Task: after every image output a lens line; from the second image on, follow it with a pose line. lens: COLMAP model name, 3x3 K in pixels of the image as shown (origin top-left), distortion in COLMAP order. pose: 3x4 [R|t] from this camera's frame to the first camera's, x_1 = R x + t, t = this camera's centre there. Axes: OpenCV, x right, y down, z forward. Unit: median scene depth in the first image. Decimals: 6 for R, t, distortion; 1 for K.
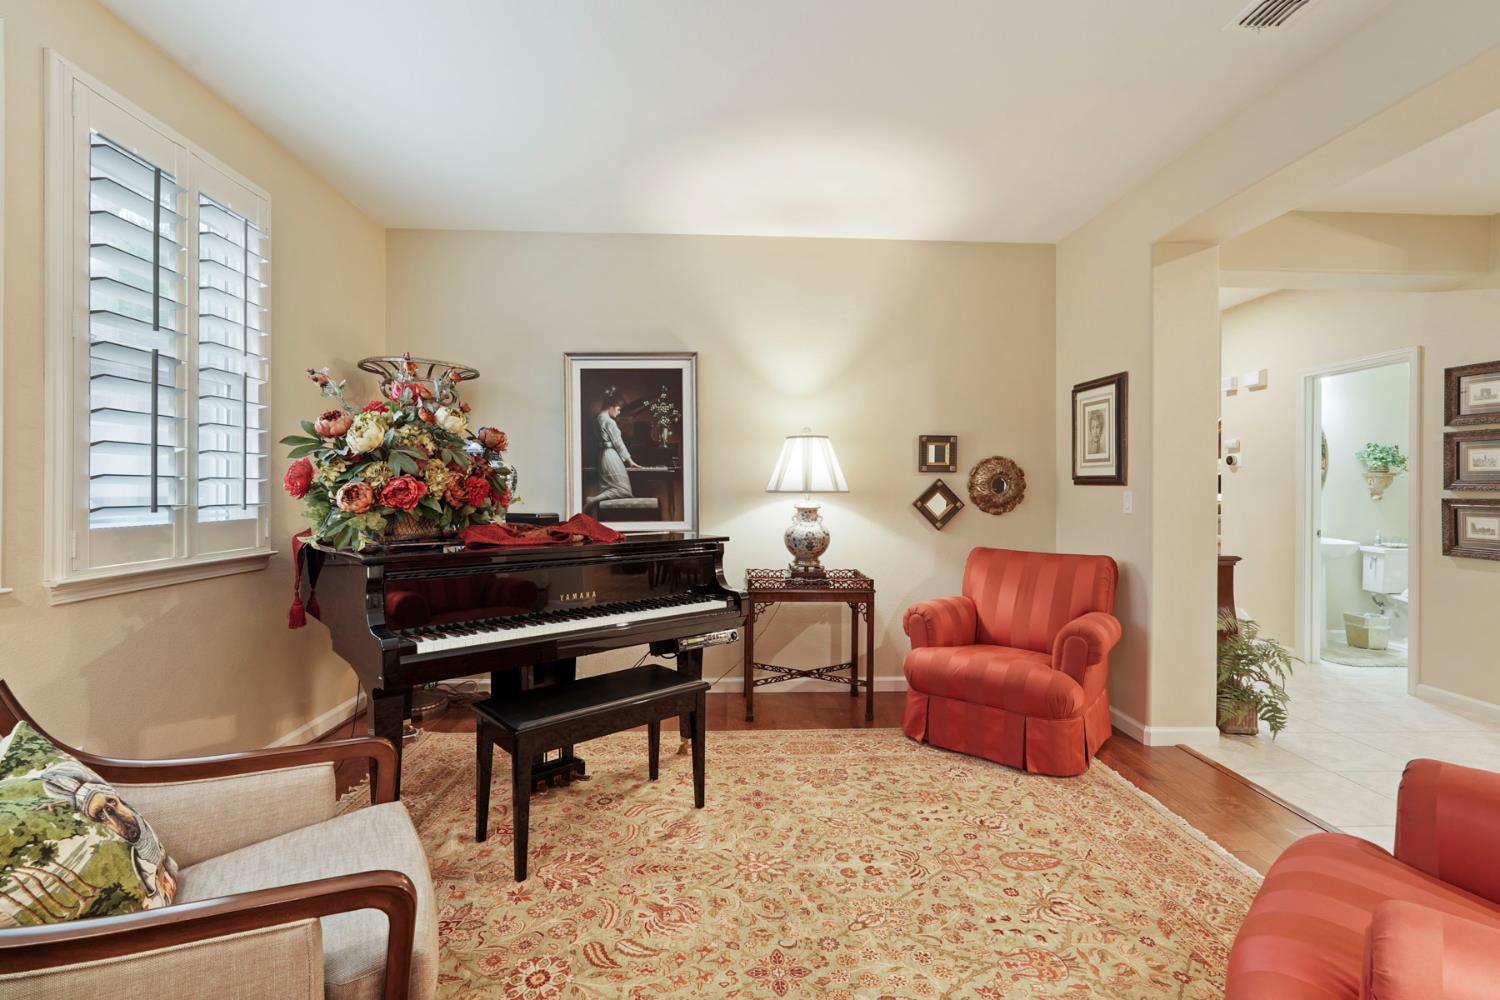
lens RADIAL K [[666.2, 0, 751.4], [0, 666.2, 485.0], [0, 0, 1]] dist [-0.012805, 0.007511]
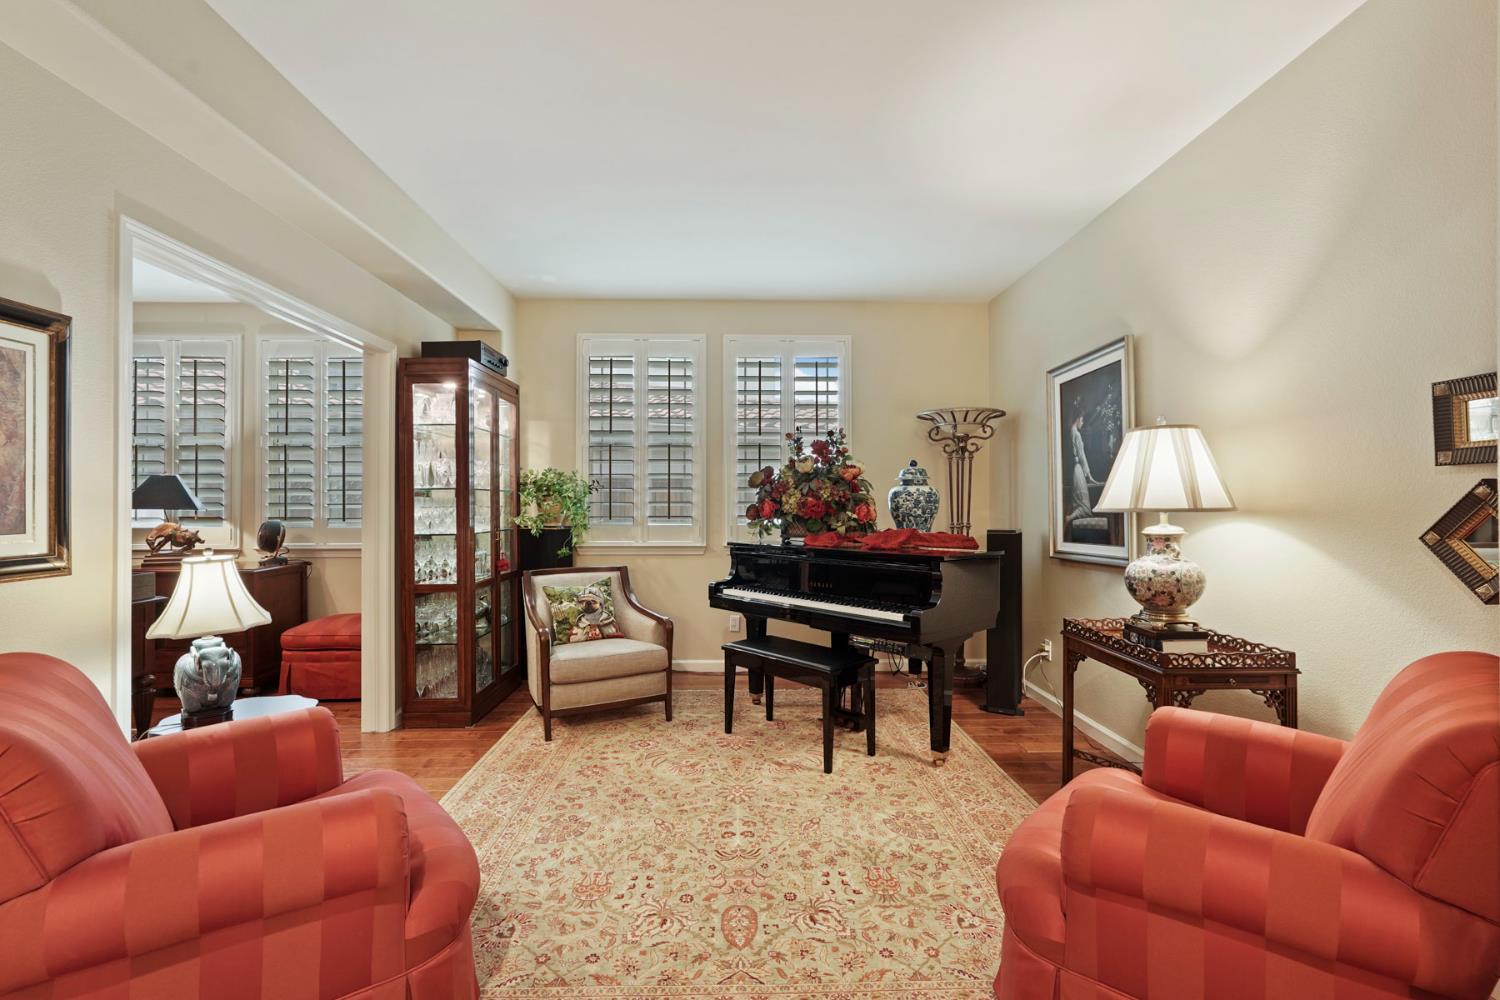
lens RADIAL K [[666.2, 0, 755.8], [0, 666.2, 509.5], [0, 0, 1]] dist [-0.012805, 0.007511]
pose [[-0.023021, -0.001910, -0.999733, 1.174202], [0.010235, 0.999945, -0.002146, 0.010334], [0.999683, -0.010282, -0.023000, 0.939211]]
